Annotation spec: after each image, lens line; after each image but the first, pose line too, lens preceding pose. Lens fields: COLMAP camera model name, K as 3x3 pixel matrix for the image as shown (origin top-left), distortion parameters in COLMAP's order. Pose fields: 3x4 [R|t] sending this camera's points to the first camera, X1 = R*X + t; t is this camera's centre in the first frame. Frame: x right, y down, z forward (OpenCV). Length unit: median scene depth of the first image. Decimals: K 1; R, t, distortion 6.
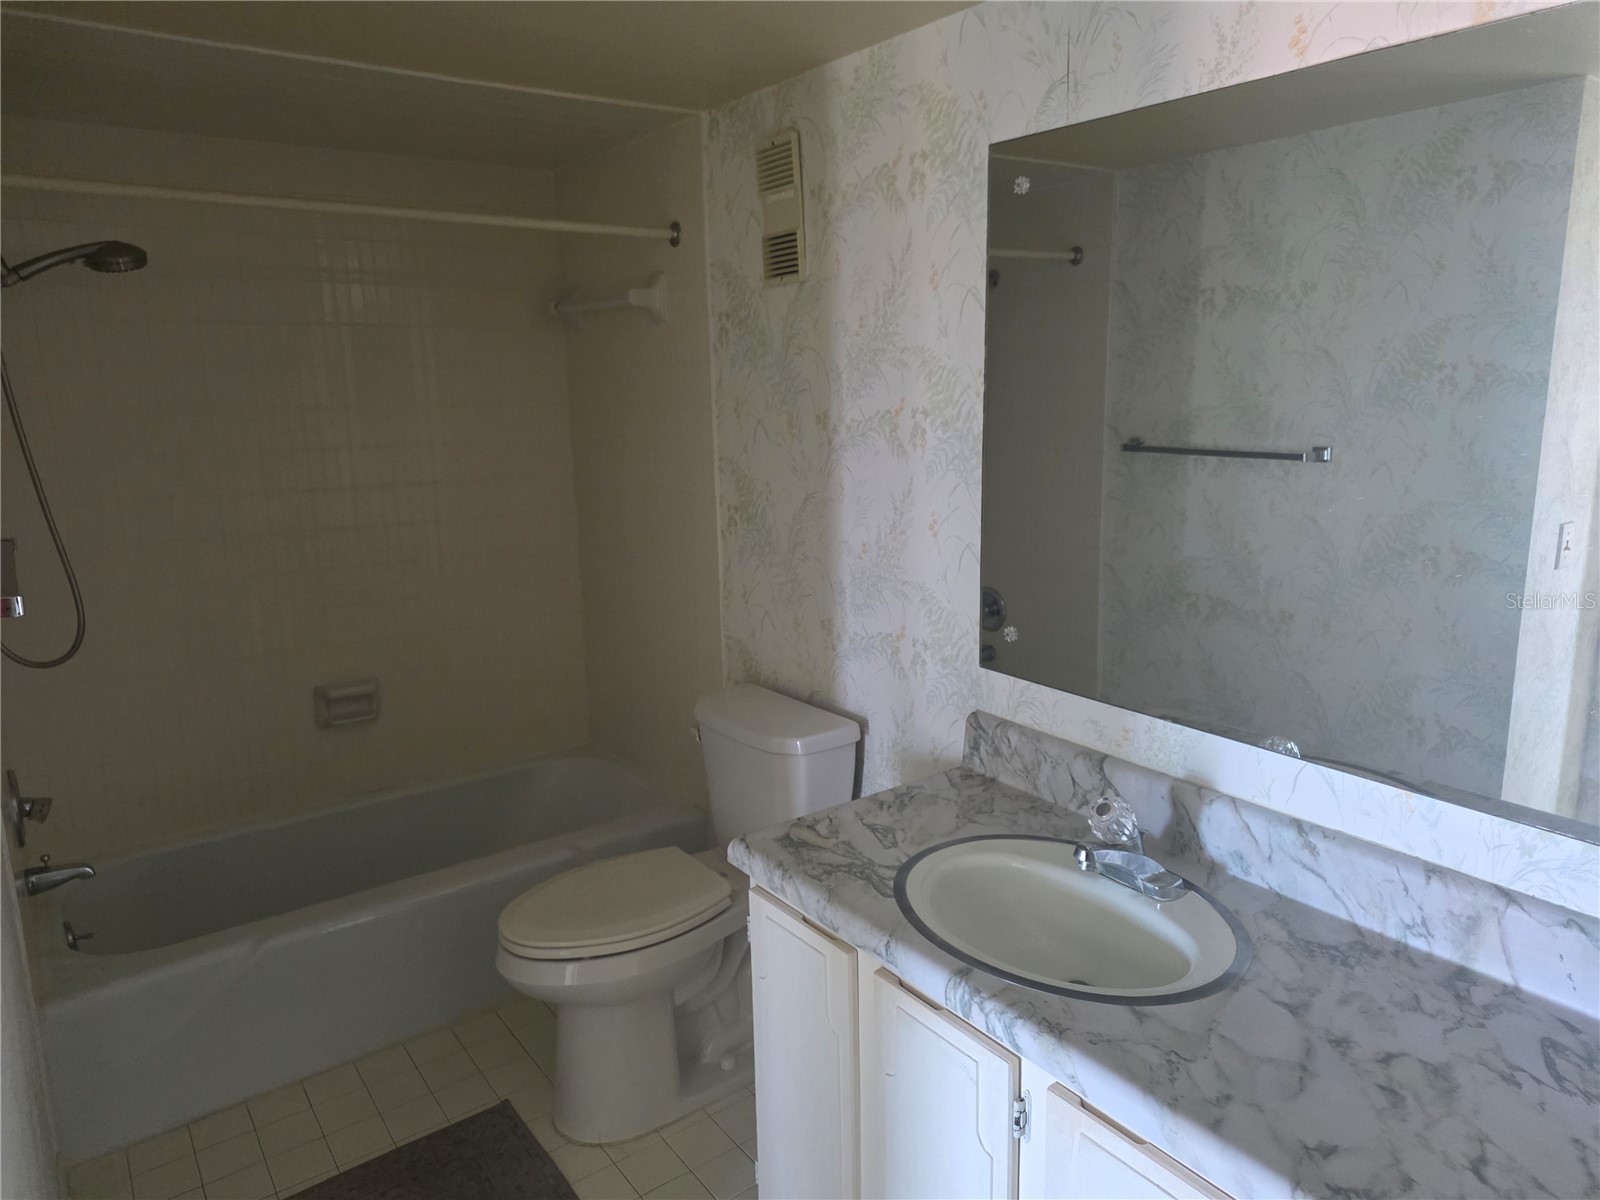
lens RADIAL K [[1081.8, 0, 797.4], [0, 1081.8, 560.3], [0, 0, 1]] dist [0.184384, -0.174707]
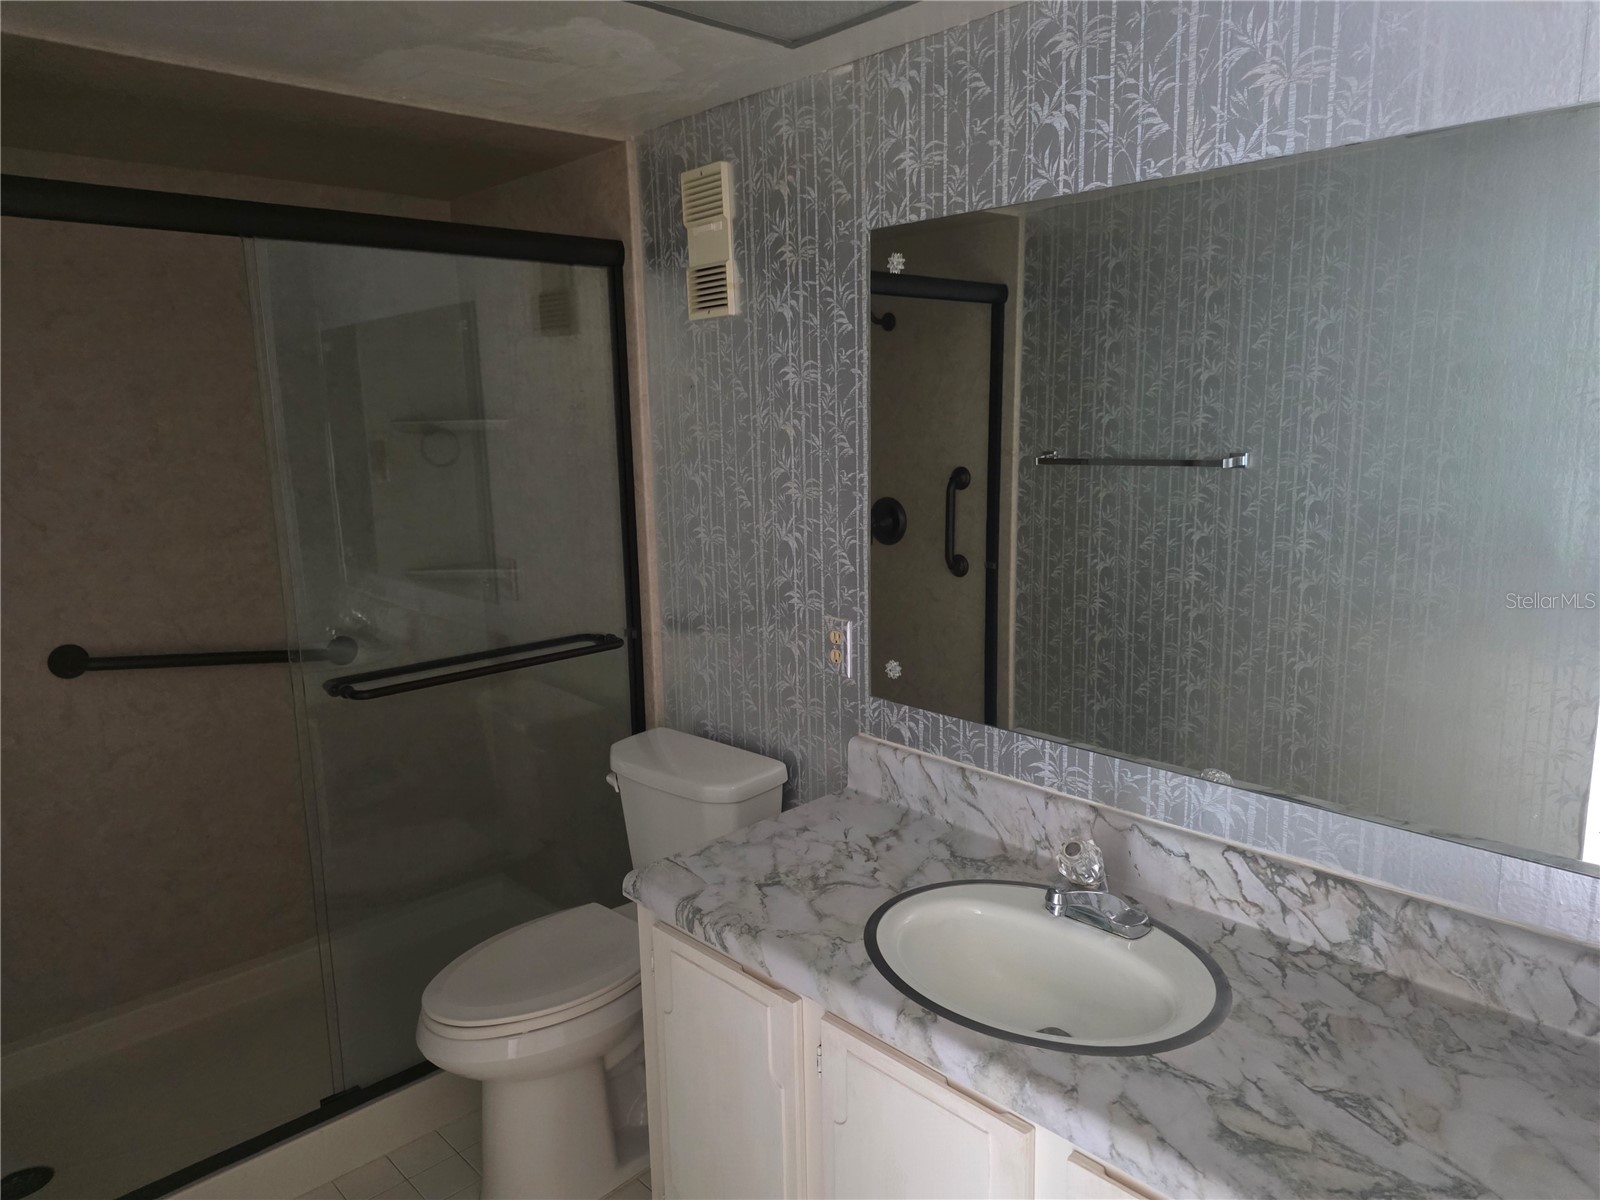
lens RADIAL K [[1037.4, 0, 800.0], [0, 1037.4, 600.0], [0, 0, 1]] dist [0.085092, -0.112833]
pose [[0.991254, -0.025174, 0.129541, -0.213907], [0.023763, 0.999640, 0.012426, -0.048182], [-0.129807, -0.009239, 0.991496, 0.267347]]
